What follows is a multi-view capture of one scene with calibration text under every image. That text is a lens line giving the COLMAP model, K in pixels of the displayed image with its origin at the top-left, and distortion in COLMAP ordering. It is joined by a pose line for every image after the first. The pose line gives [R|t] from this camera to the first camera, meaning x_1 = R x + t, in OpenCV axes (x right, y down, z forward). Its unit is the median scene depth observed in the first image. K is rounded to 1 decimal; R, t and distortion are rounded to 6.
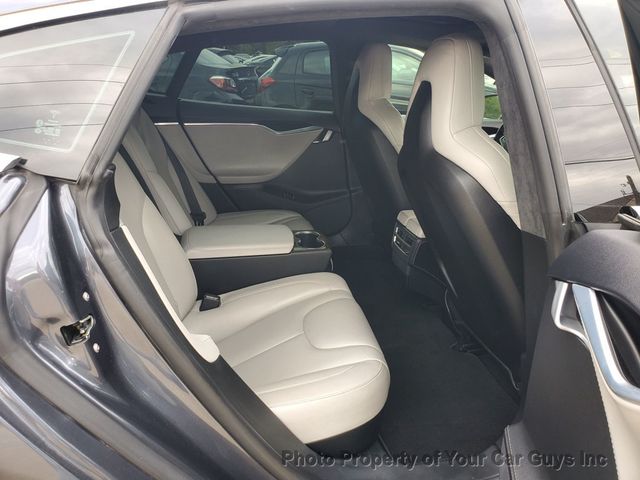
lens RADIAL K [[500.9, 0, 321.4], [0, 500.9, 228.0], [0, 0, 1]] dist [0.008700, 0.010461]
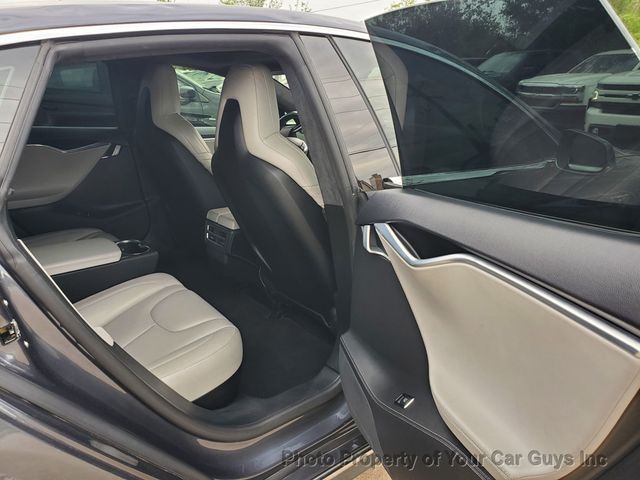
lens RADIAL K [[496.5, 0, 320.0], [0, 496.5, 240.0], [0, 0, 1]] dist [0.011847, 0.004568]
pose [[0.884171, -0.154101, 0.441016, -0.158234], [0.150780, 0.987640, 0.042814, 0.027450], [-0.442162, 0.028642, 0.896478, -0.157849]]
